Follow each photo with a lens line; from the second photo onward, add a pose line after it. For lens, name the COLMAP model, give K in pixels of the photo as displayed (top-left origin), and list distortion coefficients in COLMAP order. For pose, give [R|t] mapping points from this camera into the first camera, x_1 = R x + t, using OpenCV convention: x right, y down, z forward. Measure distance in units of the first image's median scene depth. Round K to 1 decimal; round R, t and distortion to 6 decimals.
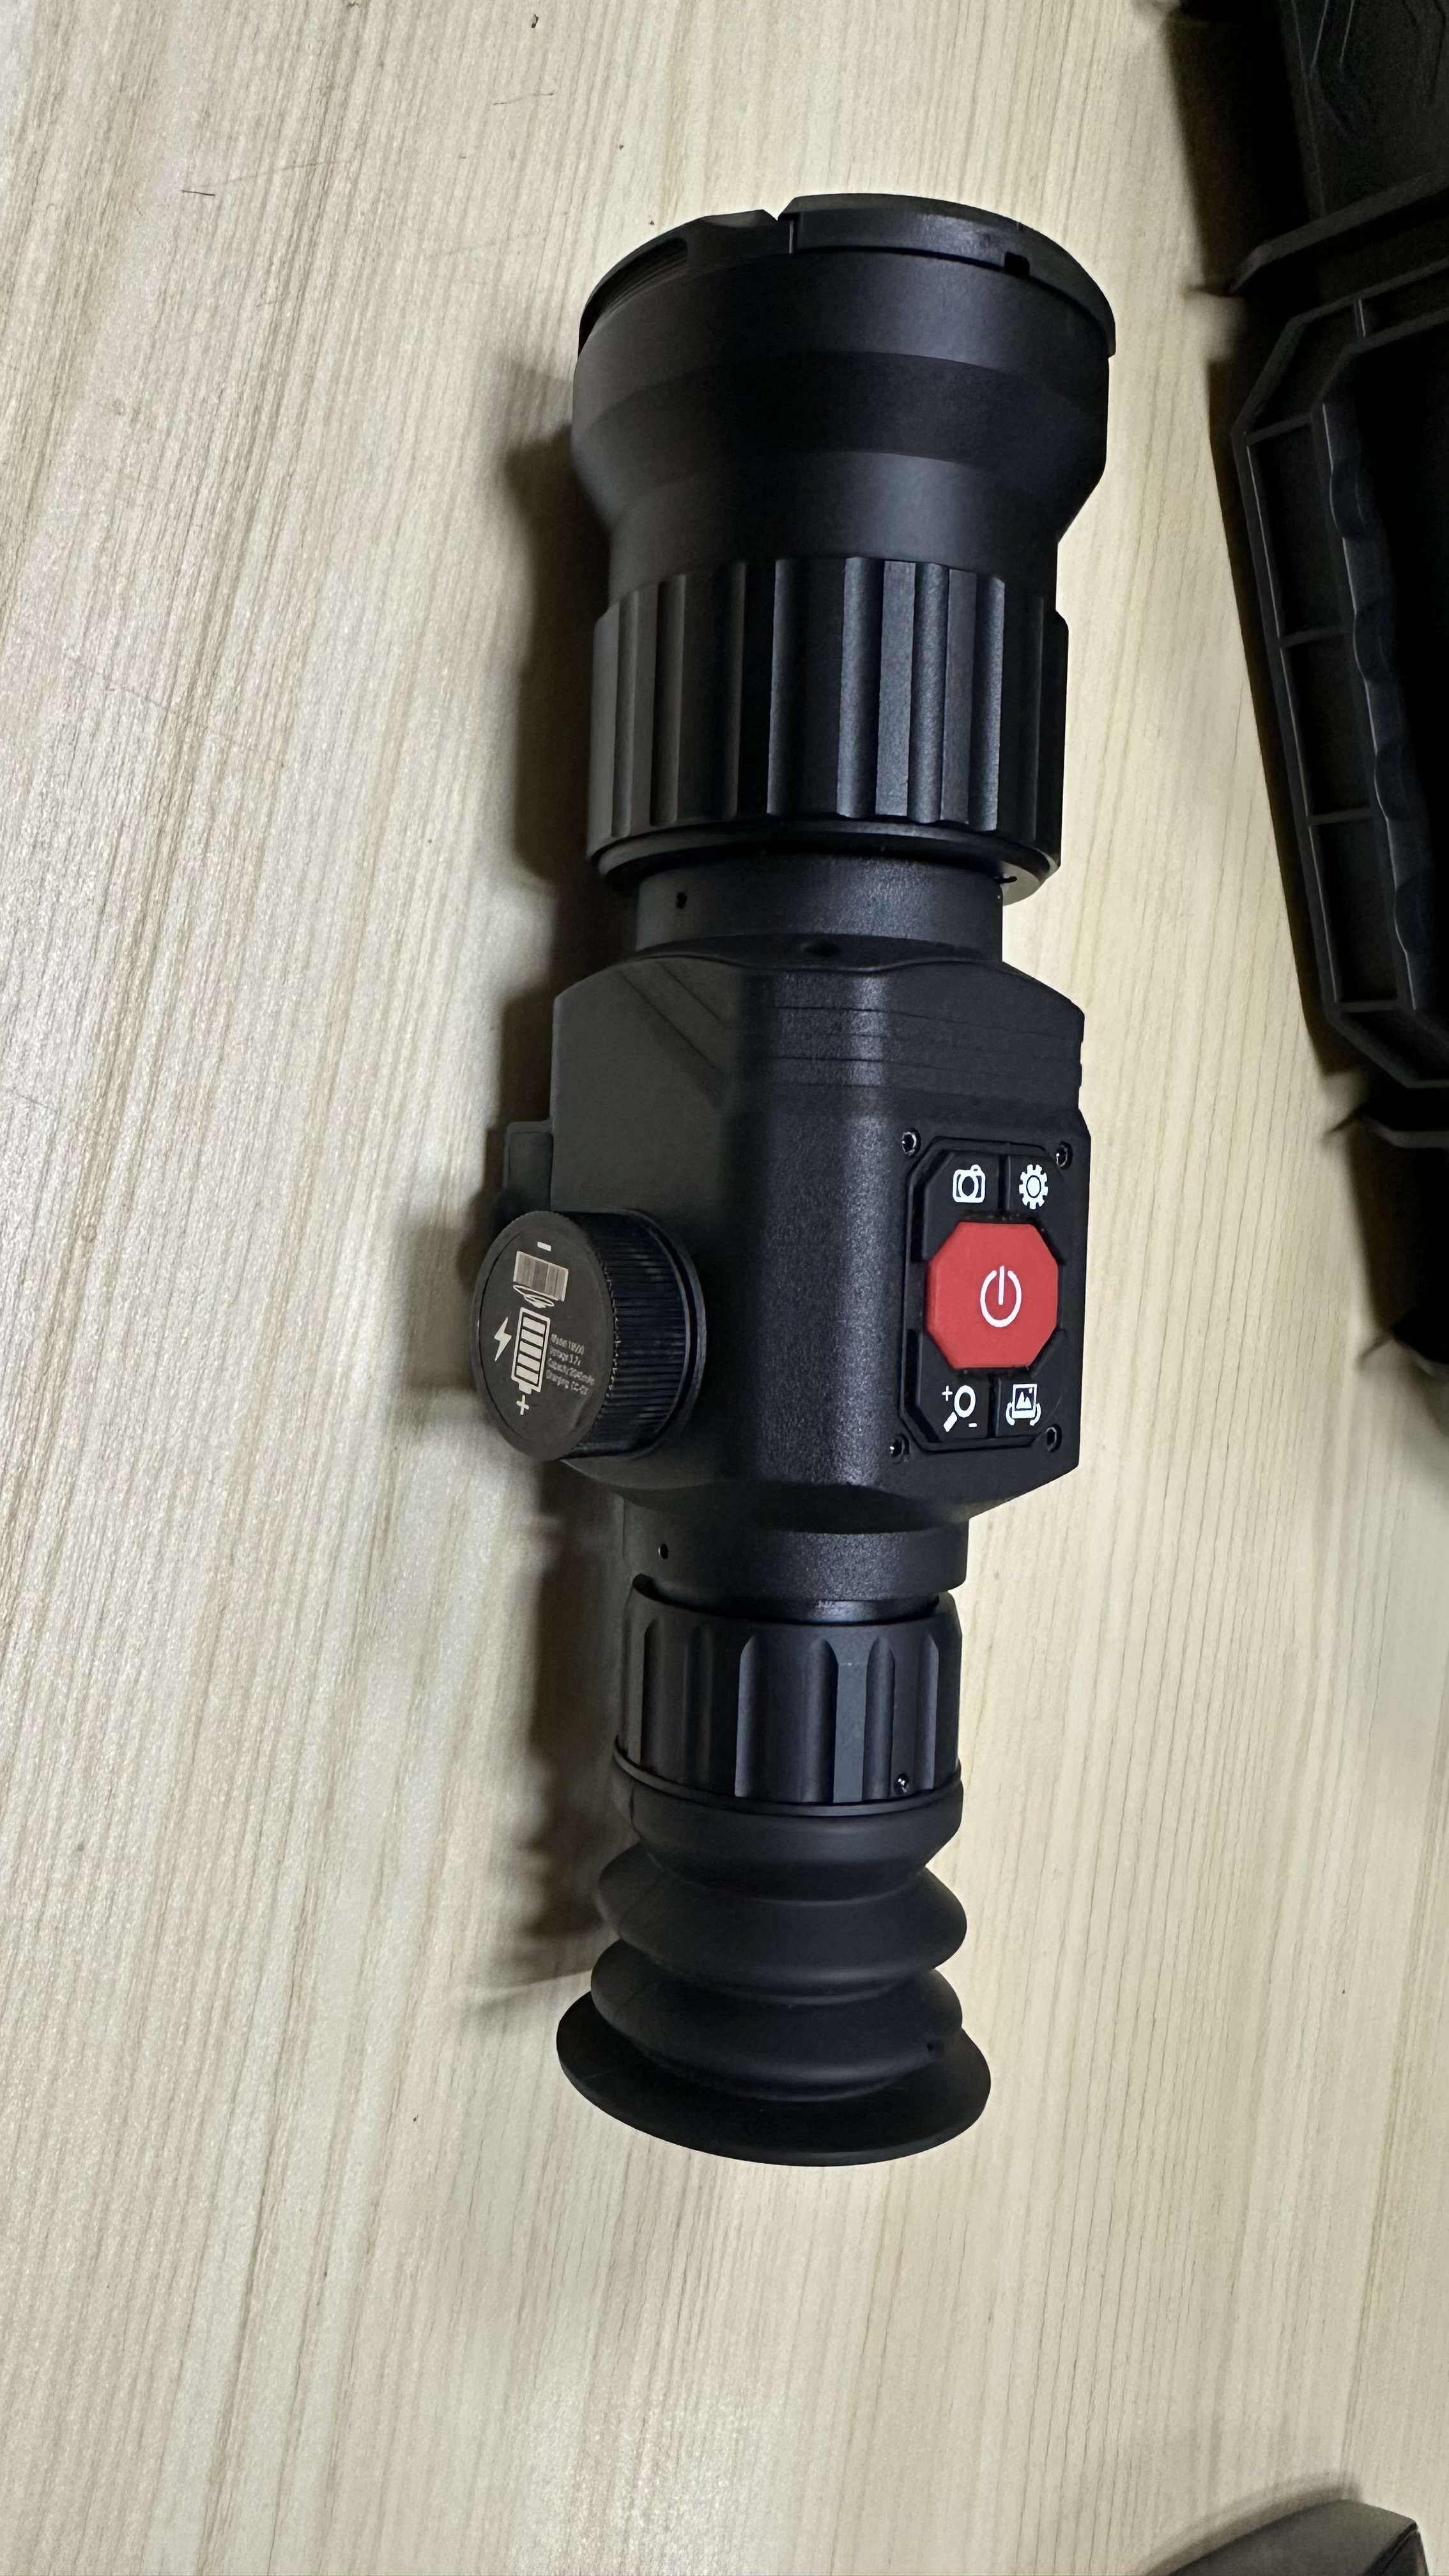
lens RADIAL K [[1827.7, 0, 724.5], [0, 1827.7, 1288.0], [0, 0, 1]] dist [-0.002397, -0.001621]
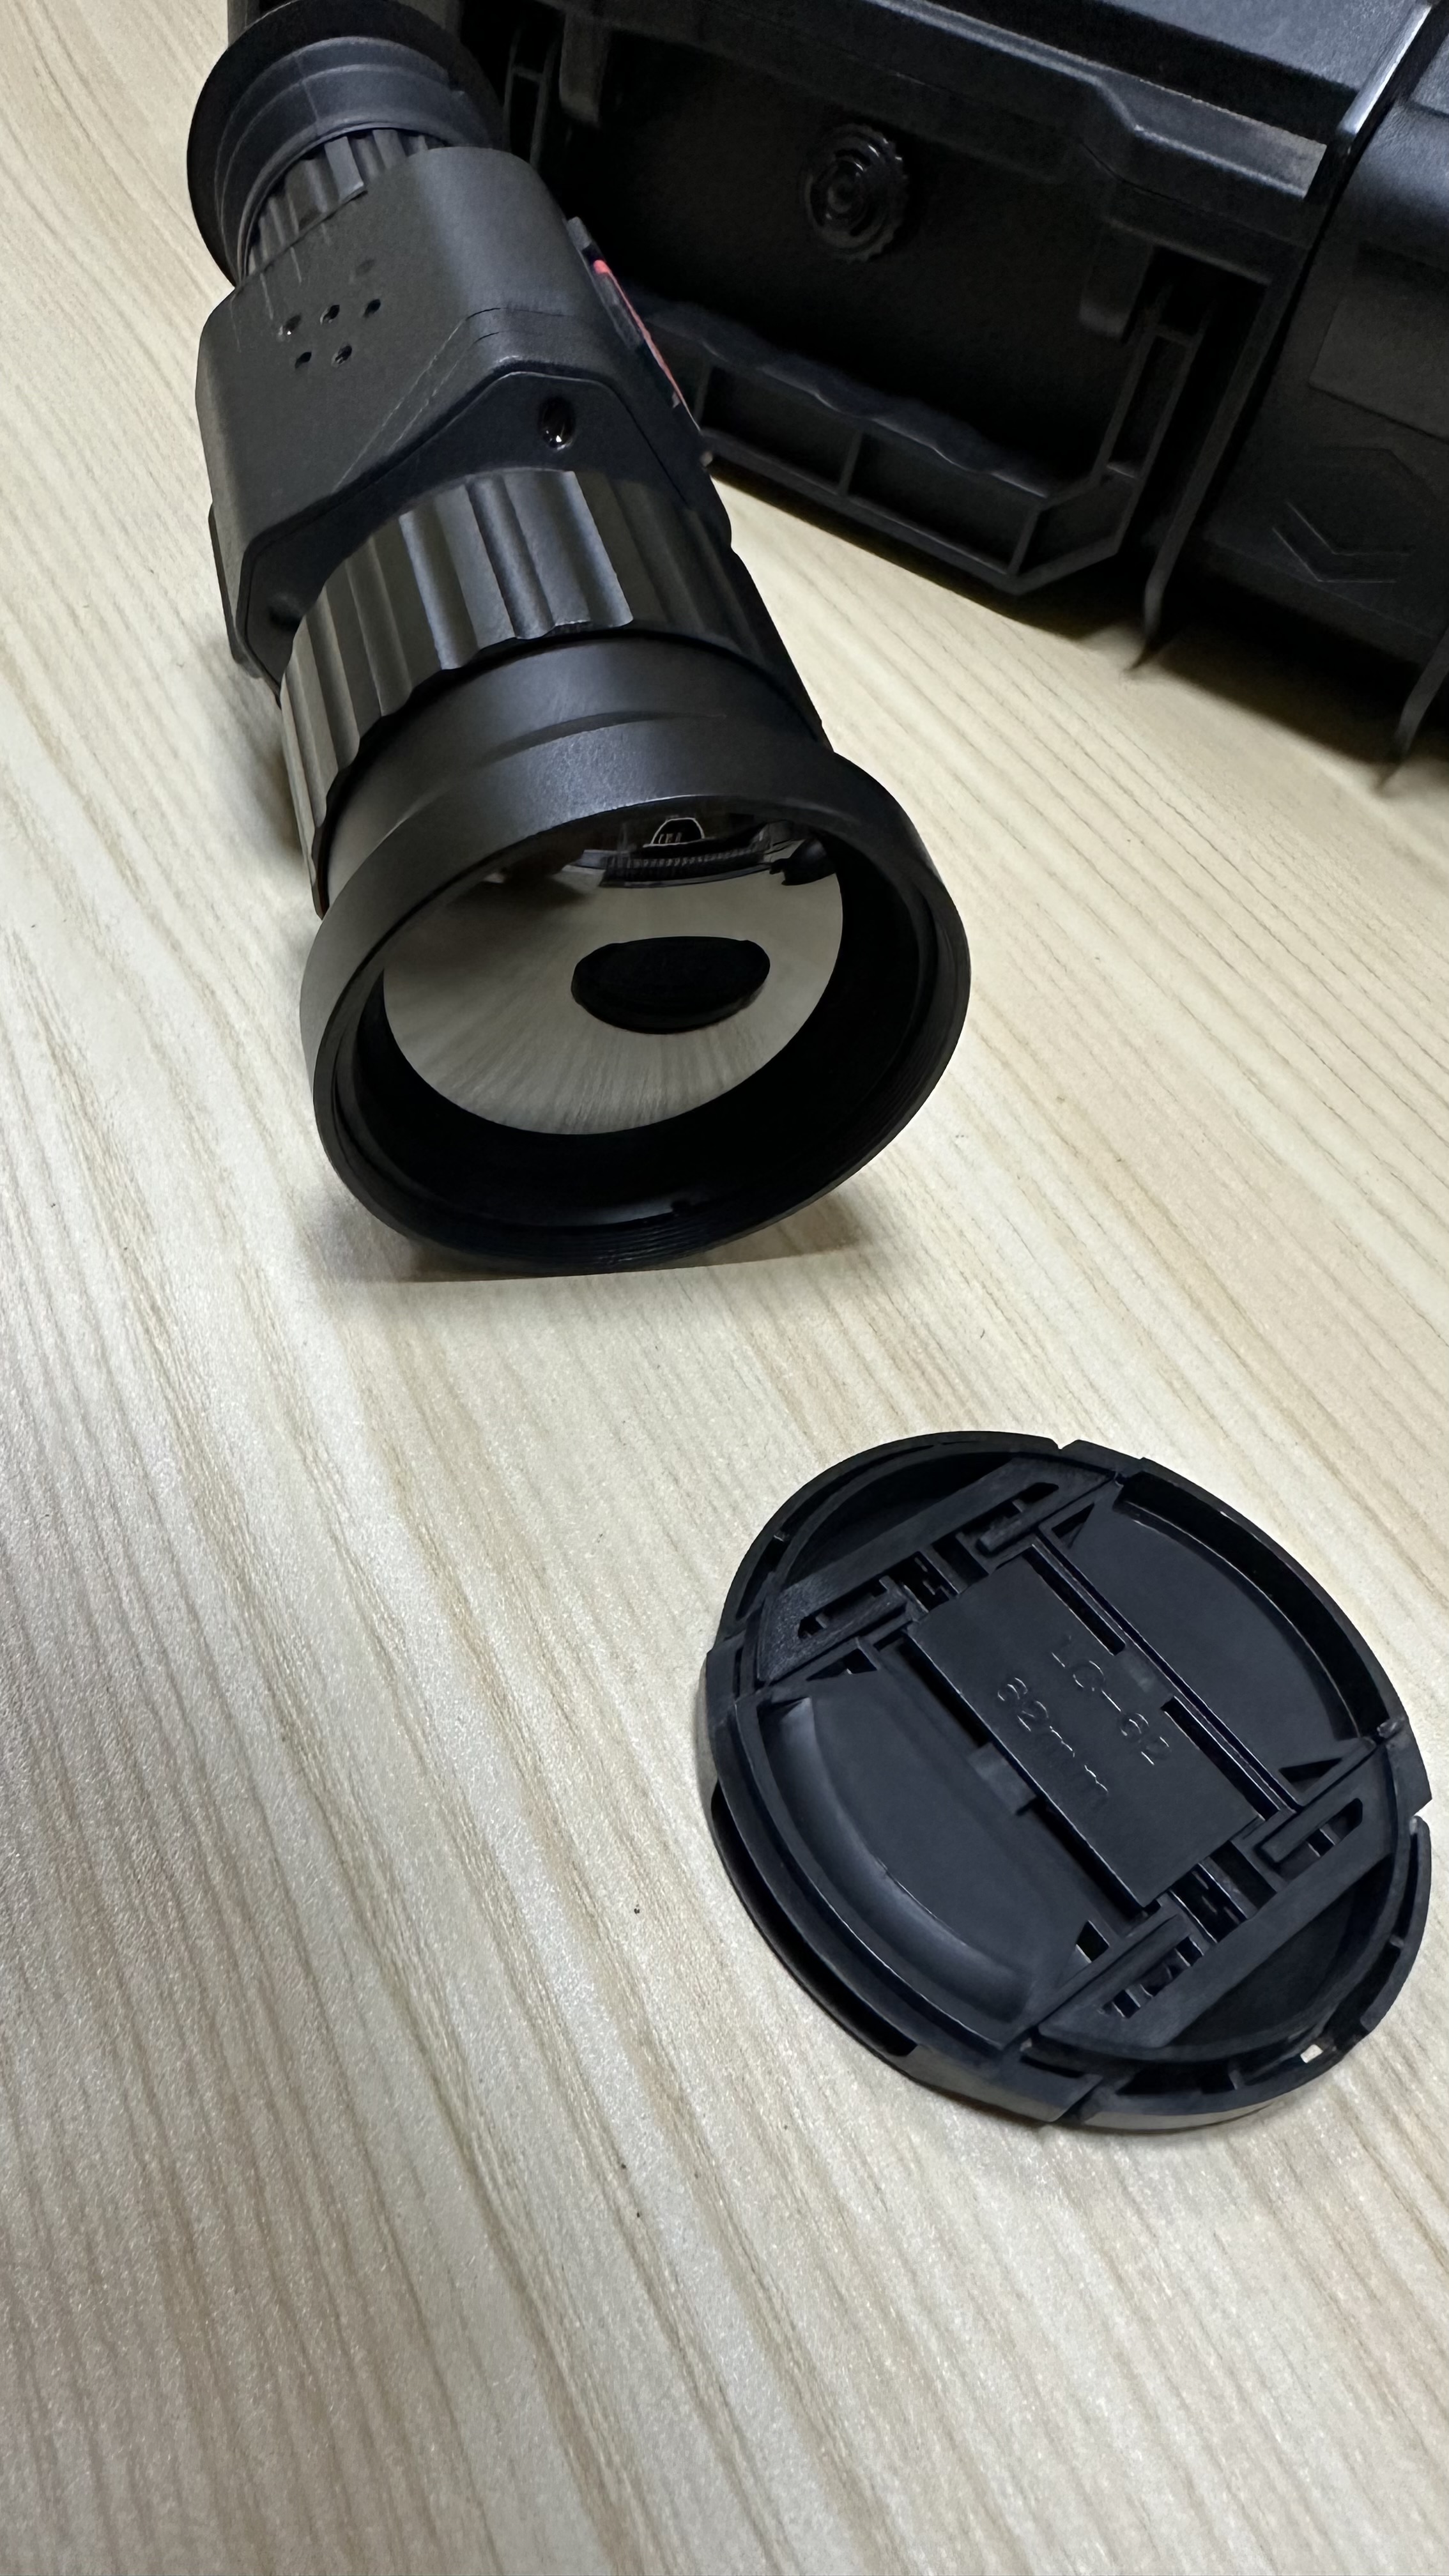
lens RADIAL K [[1879.6, 0, 724.6], [0, 1879.6, 1174.7], [0, 0, 1]] dist [0.001291, 0.001026]
pose [[0.702531, -0.711214, -0.024998, 0.059784], [0.603248, 0.613784, -0.509274, 0.675197], [0.377546, 0.342701, 0.860241, 0.348855]]
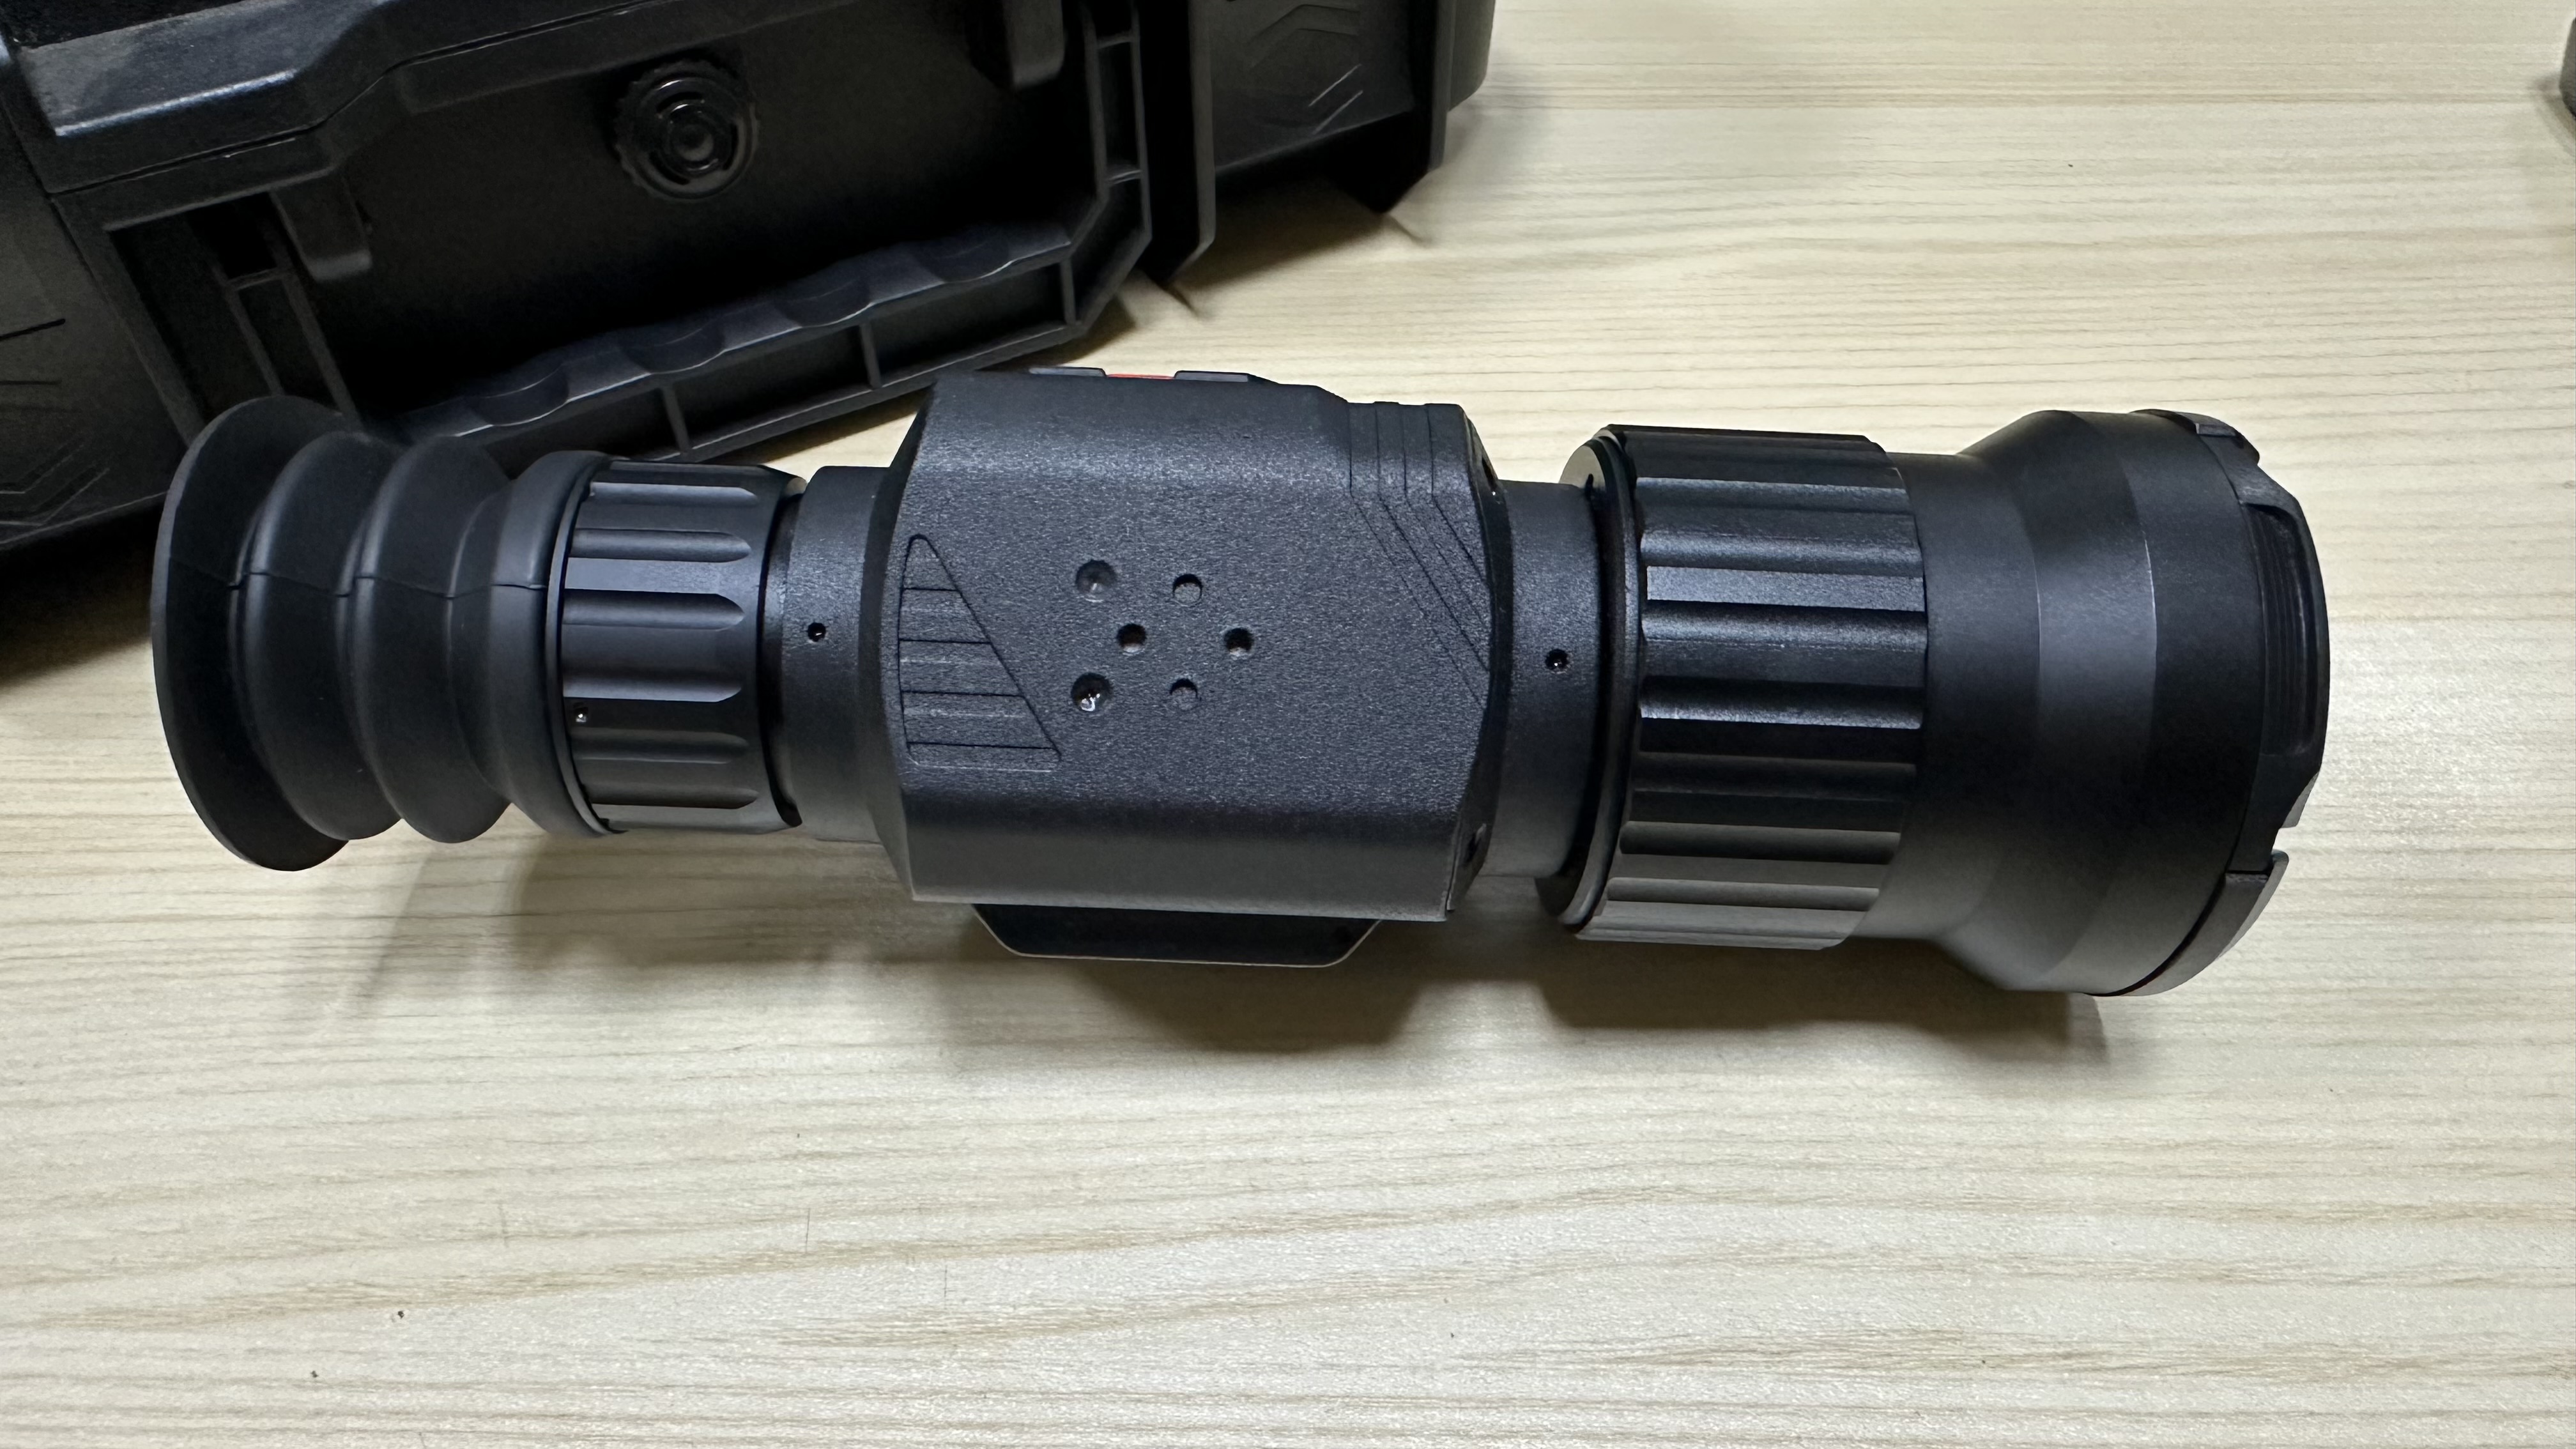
lens RADIAL K [[1827.7, 0, 1270.2], [0, 1827.7, 723.9], [0, 0, 1]] dist [-0.002397, -0.001621]
pose [[-0.167661, -0.983987, 0.060488, 0.110377], [0.983383, -0.162594, 0.080751, -0.251901], [-0.069623, 0.073022, 0.994897, 0.174364]]
